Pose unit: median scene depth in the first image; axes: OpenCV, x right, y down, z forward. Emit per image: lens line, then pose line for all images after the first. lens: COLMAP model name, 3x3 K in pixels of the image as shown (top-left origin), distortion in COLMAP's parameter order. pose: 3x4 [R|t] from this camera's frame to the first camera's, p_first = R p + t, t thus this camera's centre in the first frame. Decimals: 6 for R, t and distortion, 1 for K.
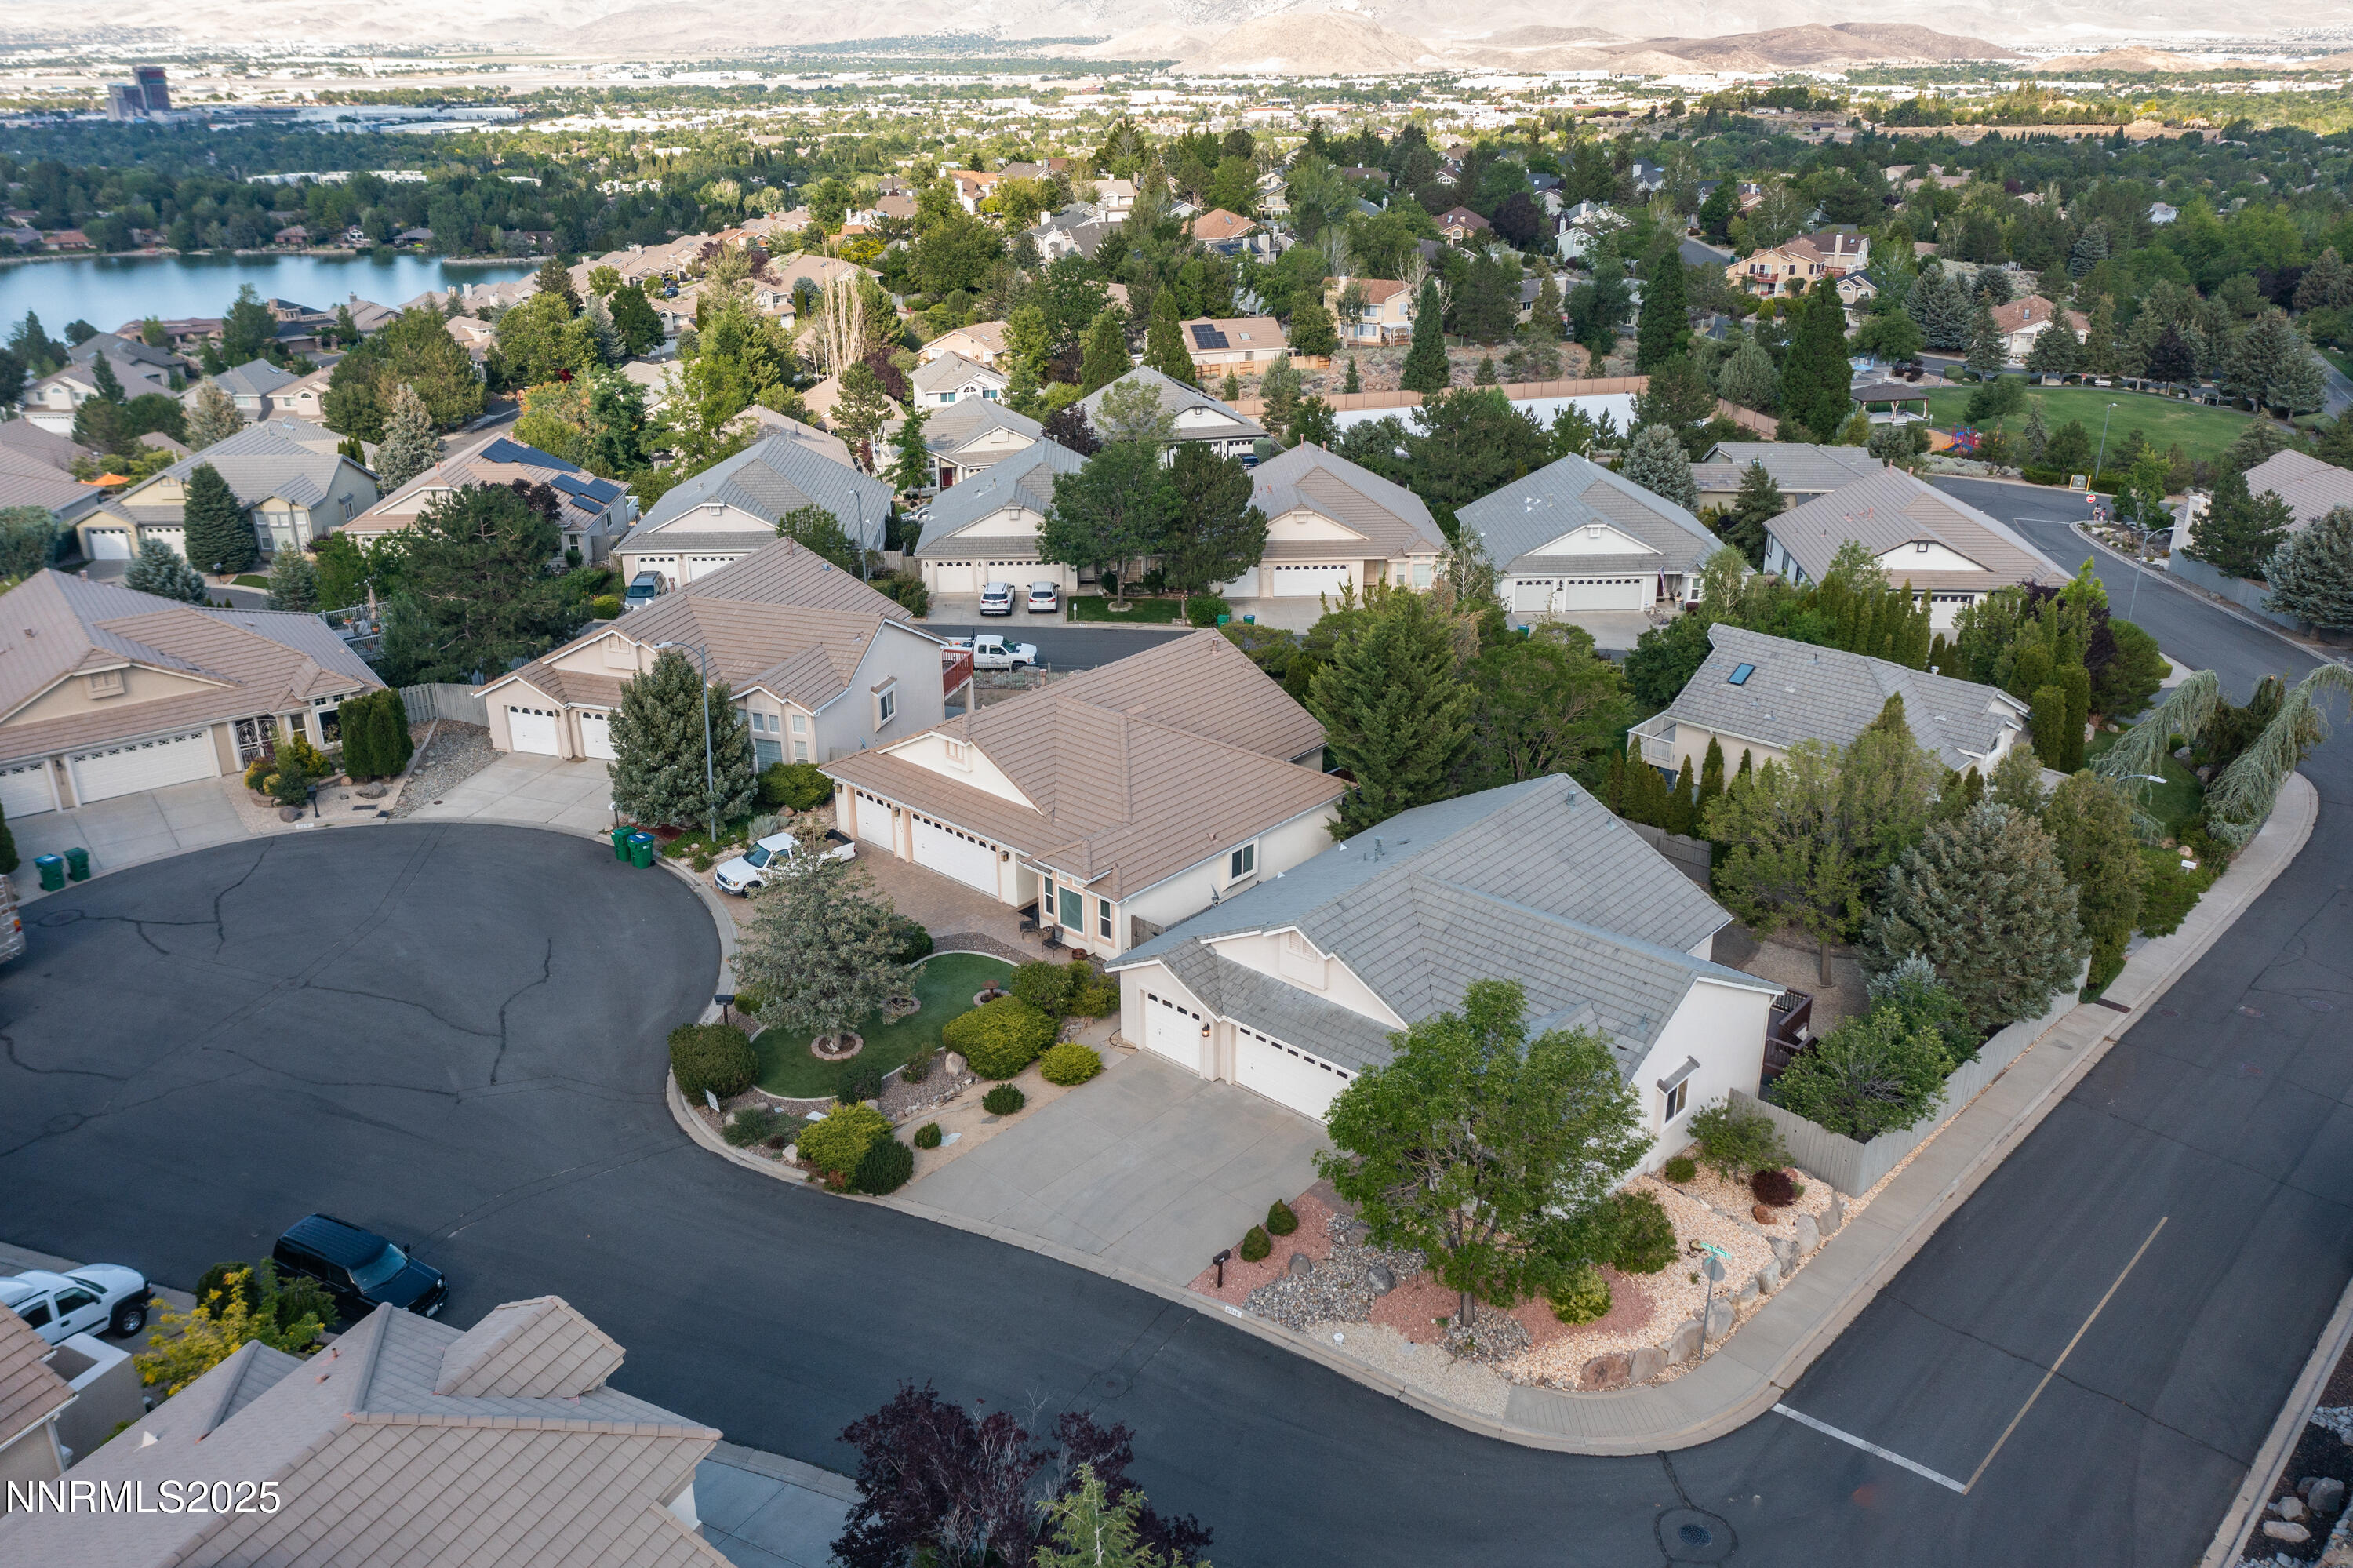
lens RADIAL K [[1854.3, 0, 1179.9], [0, 1854.3, 787.9], [0, 0, 1]] dist [-0.001620, 0.002245]
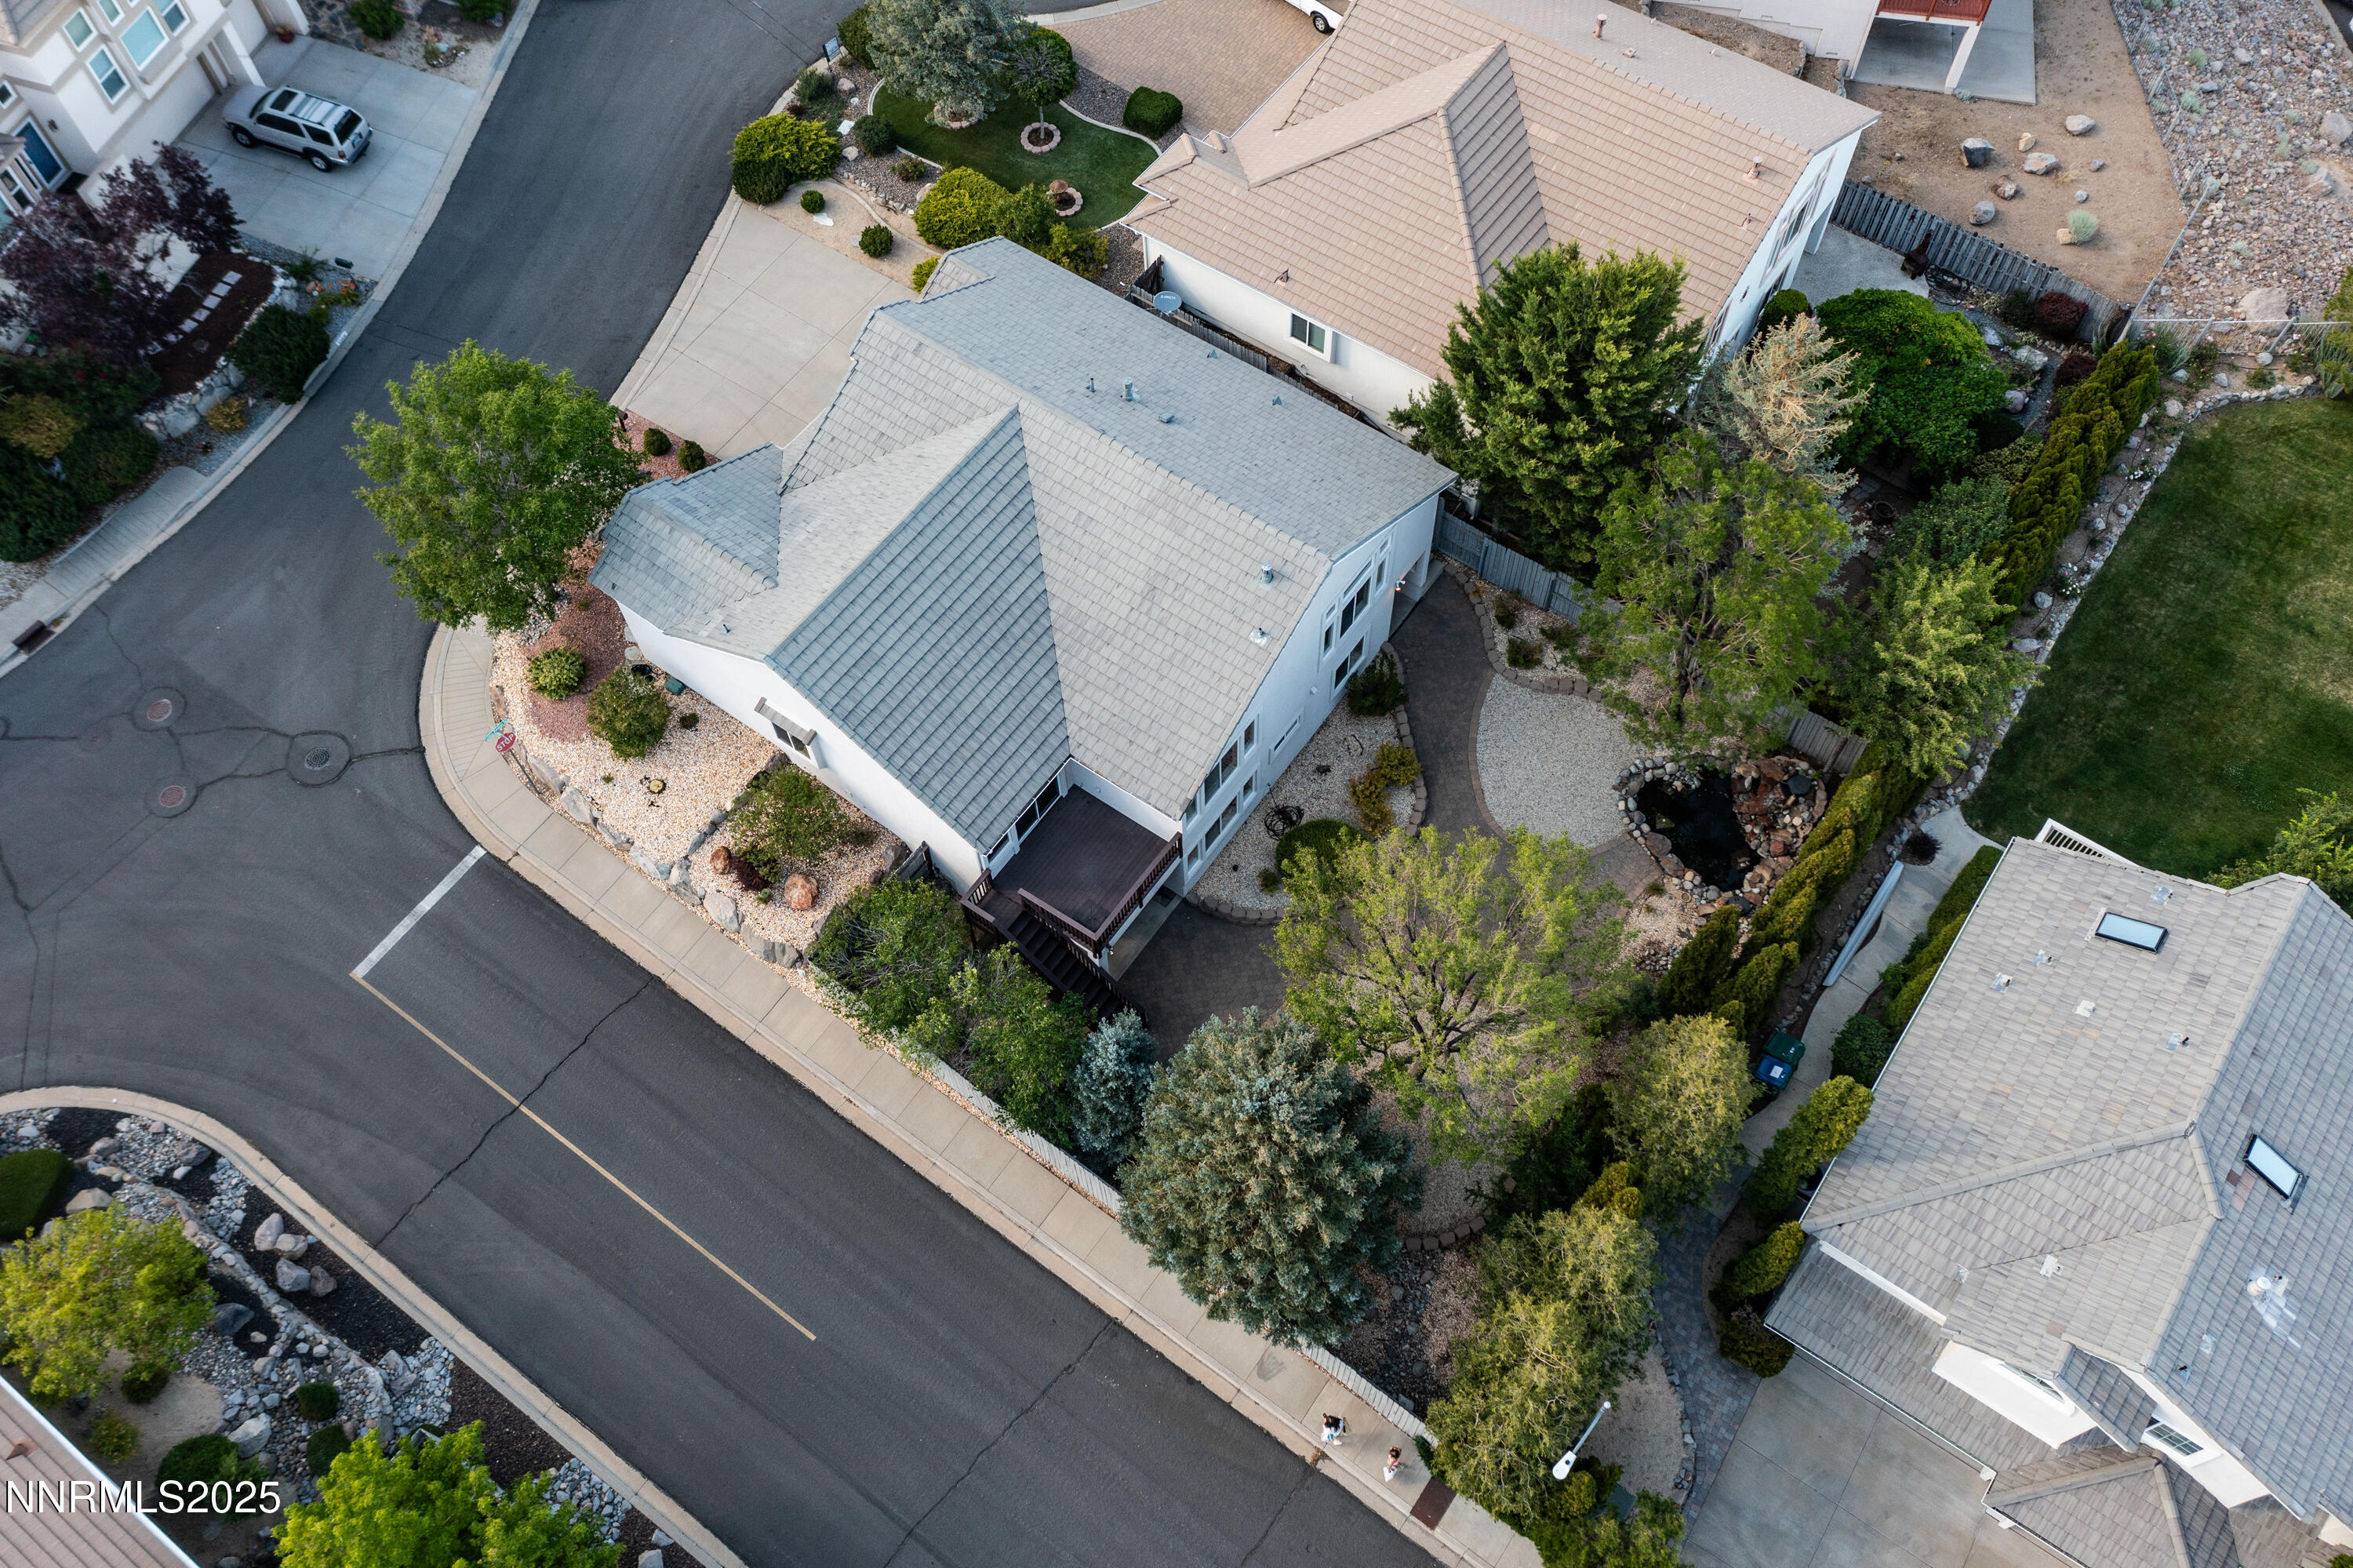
lens RADIAL K [[1856.4, 0, 1179.3], [0, 1856.4, 777.6], [0, 0, 1]] dist [-0.011740, 0.007376]
pose [[0.112027, 0.860904, -0.496280, 0.601641], [-0.364921, 0.500170, 0.785278, -0.483359], [0.924274, 0.093130, 0.370195, 0.664873]]
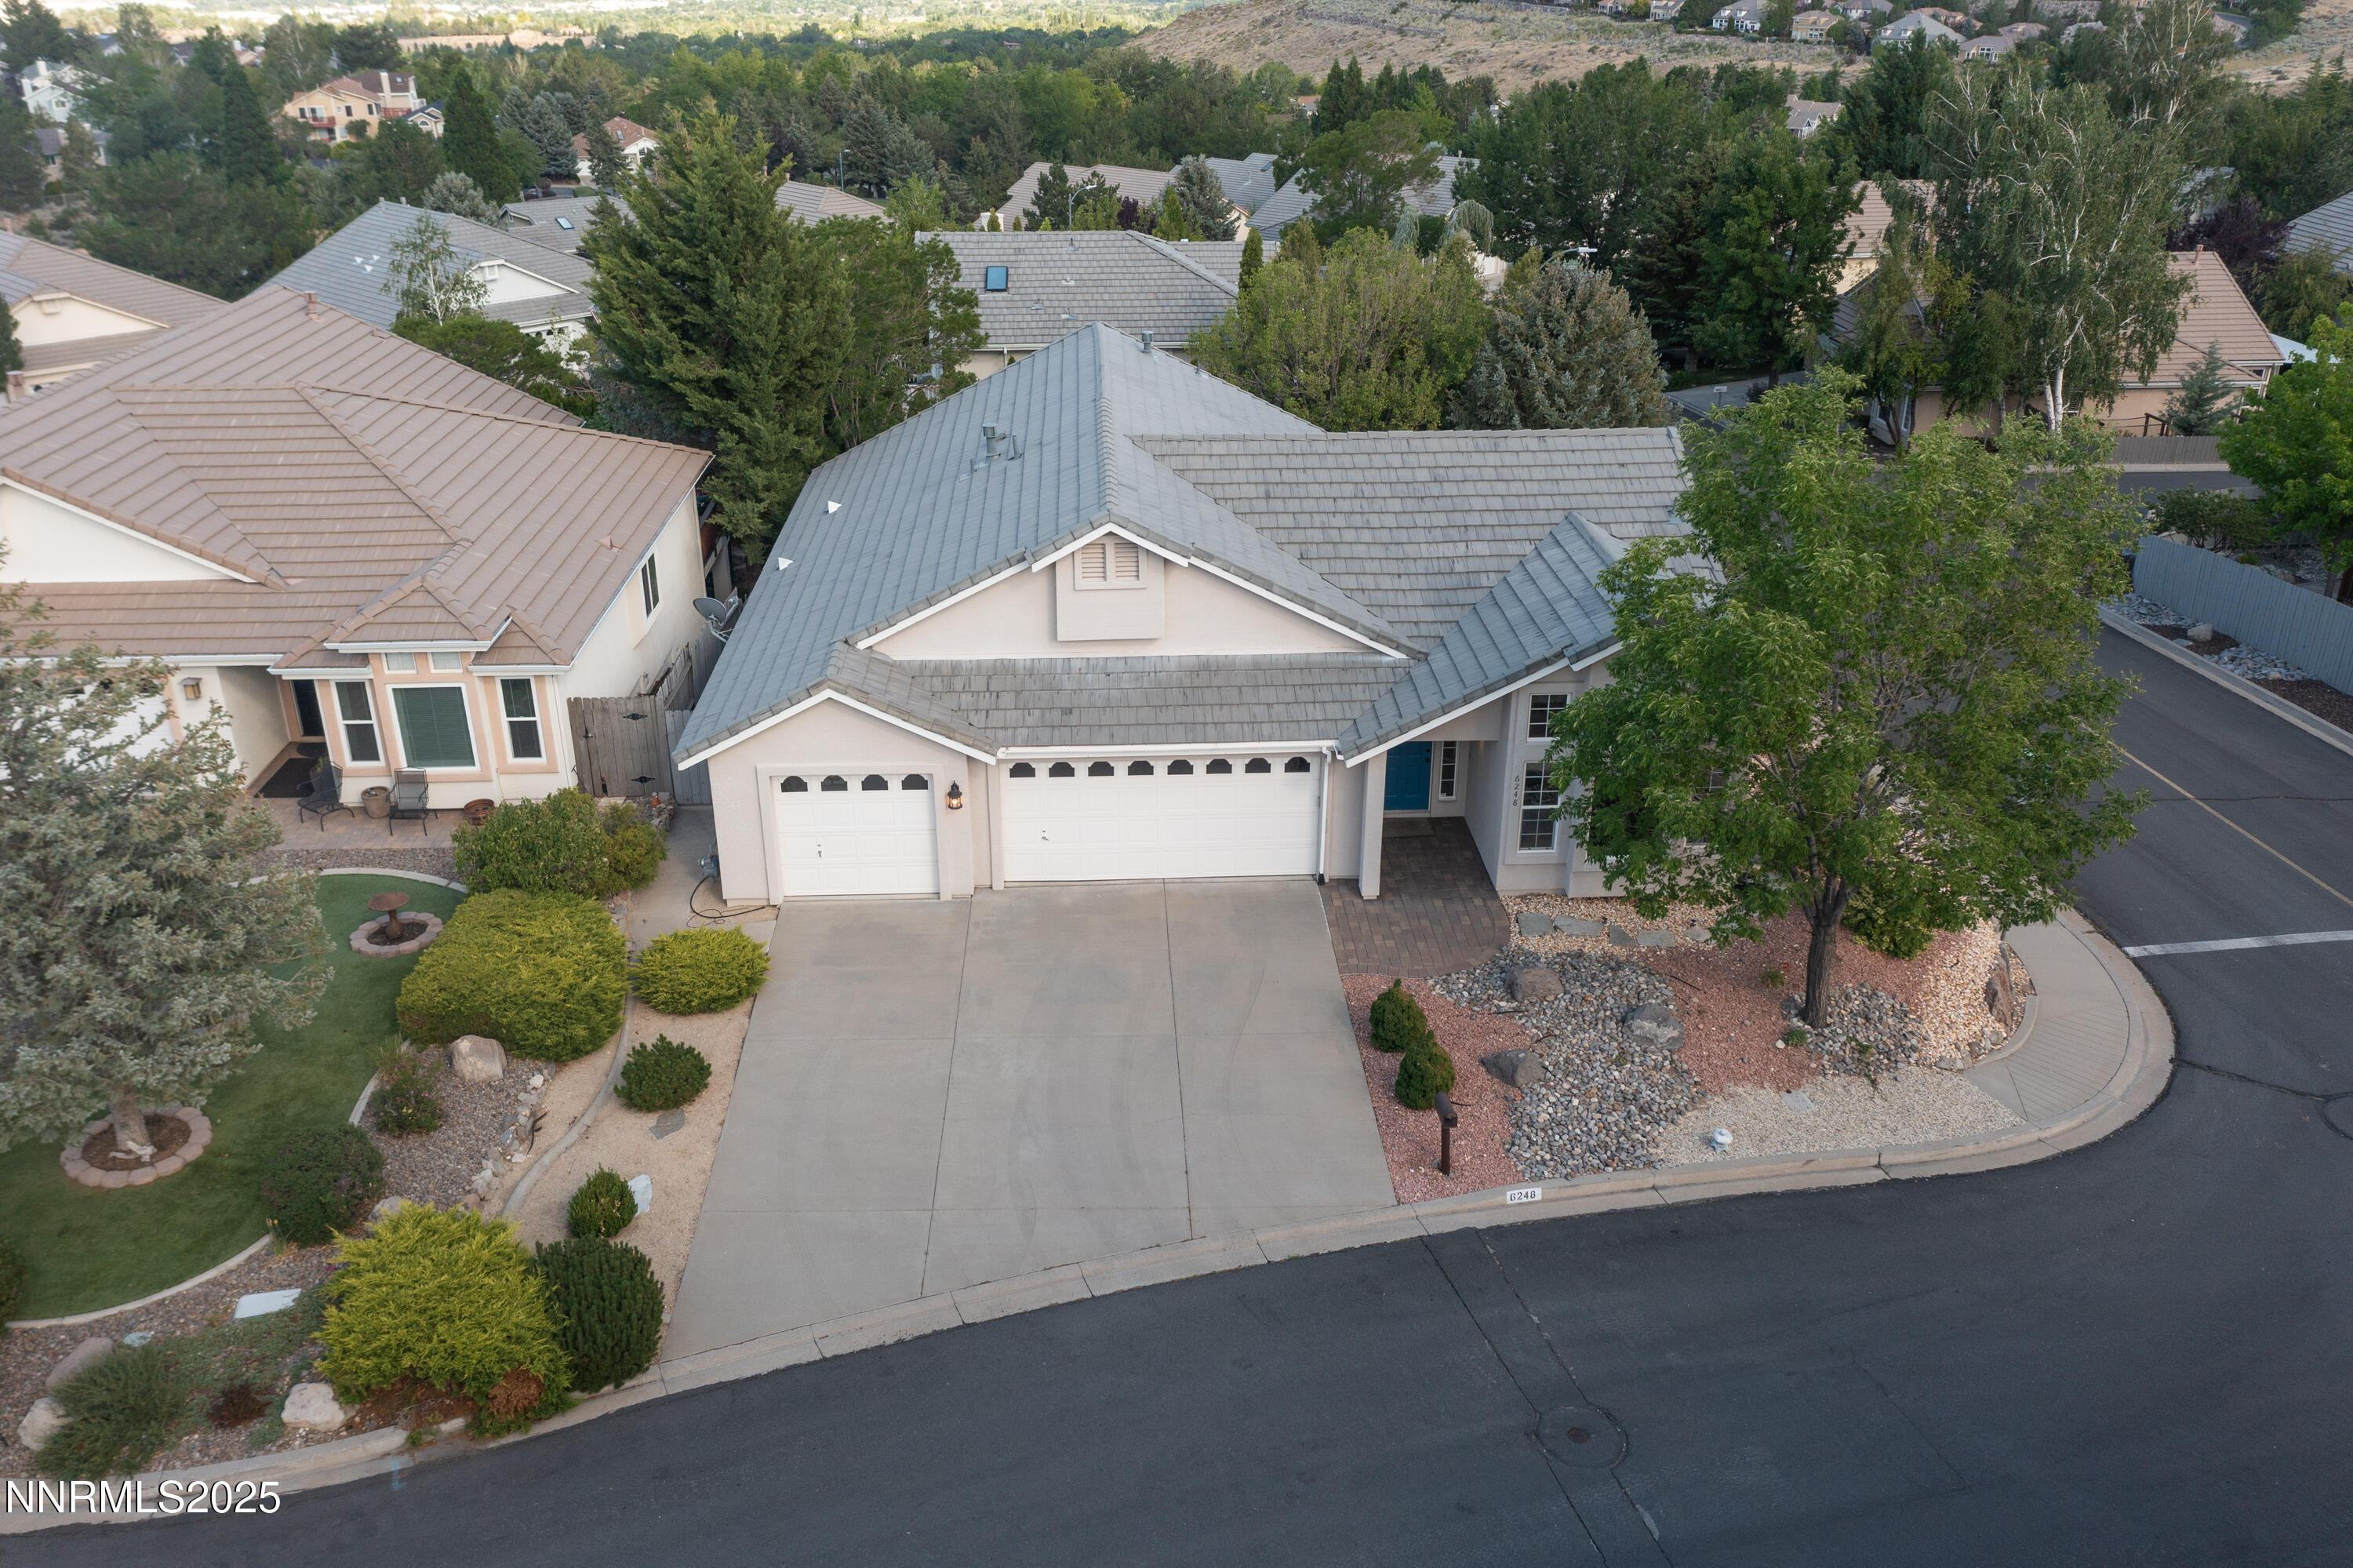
lens RADIAL K [[1854.3, 0, 1179.9], [0, 1854.3, 787.9], [0, 0, 1]] dist [-0.001620, 0.002245]
pose [[0.706623, -0.291744, 0.644647, -0.226258], [0.271255, 0.953131, 0.134020, 0.065583], [-0.653532, 0.080162, 0.752642, 0.490800]]
